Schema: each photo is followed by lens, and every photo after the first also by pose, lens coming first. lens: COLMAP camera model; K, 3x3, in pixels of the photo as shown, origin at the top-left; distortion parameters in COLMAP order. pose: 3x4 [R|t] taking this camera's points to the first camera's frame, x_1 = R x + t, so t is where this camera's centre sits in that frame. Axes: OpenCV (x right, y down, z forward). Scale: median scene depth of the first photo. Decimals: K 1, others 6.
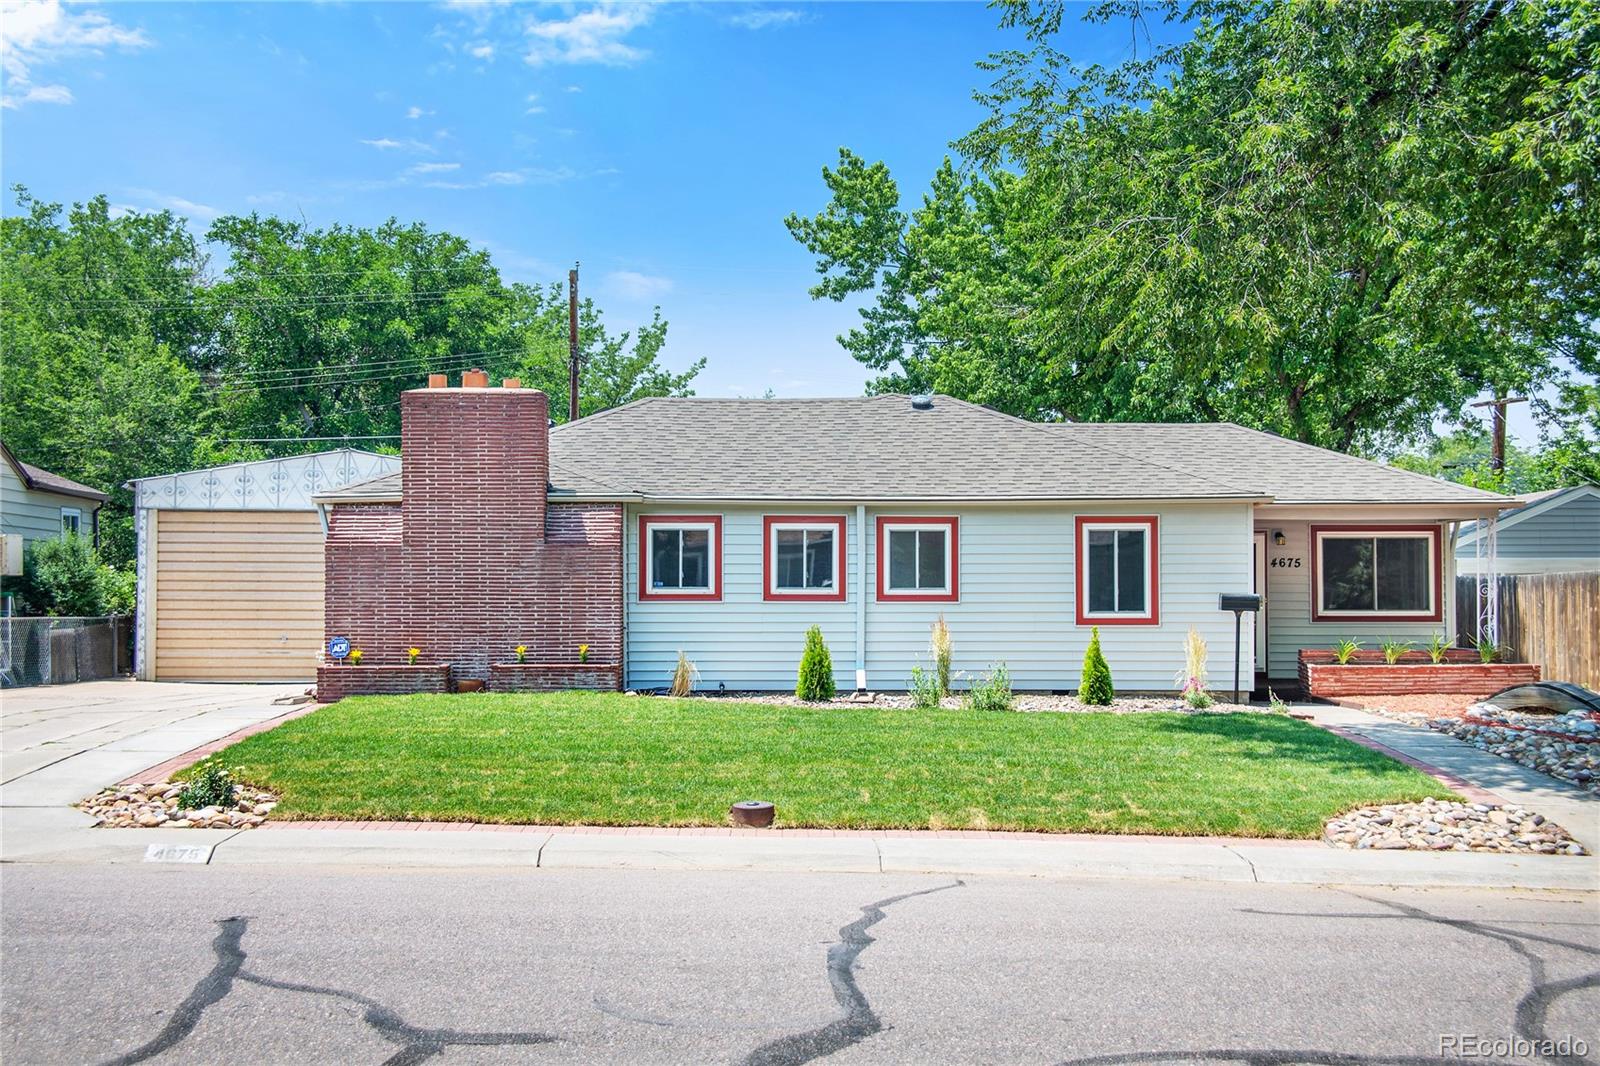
lens RADIAL K [[2128.4, 0, 798.5], [0, 2128.4, 535.4], [0, 0, 1]] dist [0.208110, 0.000000]
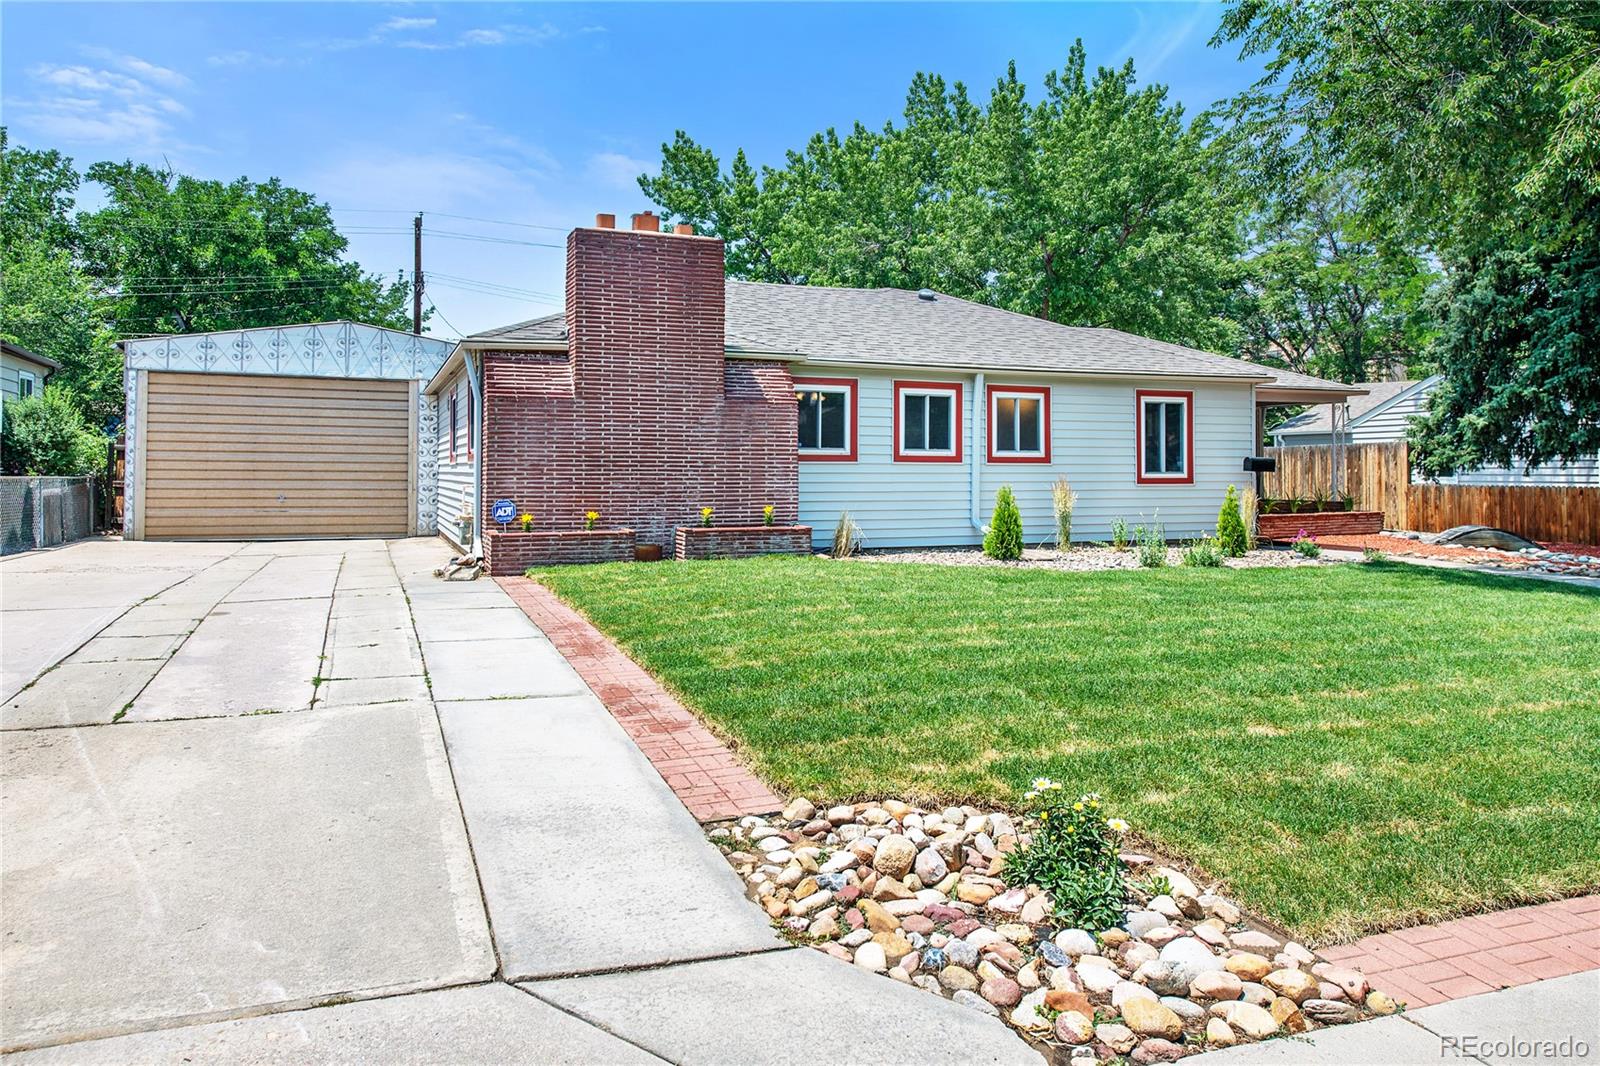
lens RADIAL K [[1094.3, 0, 804.5], [0, 1094.3, 440.7], [0, 0, 1]] dist [0.002720, -0.003738]
pose [[0.924954, 0.011672, 0.379900, -0.260805], [-0.013163, 0.999912, 0.001328, 0.020212], [-0.379851, -0.006229, 0.925027, 0.518390]]
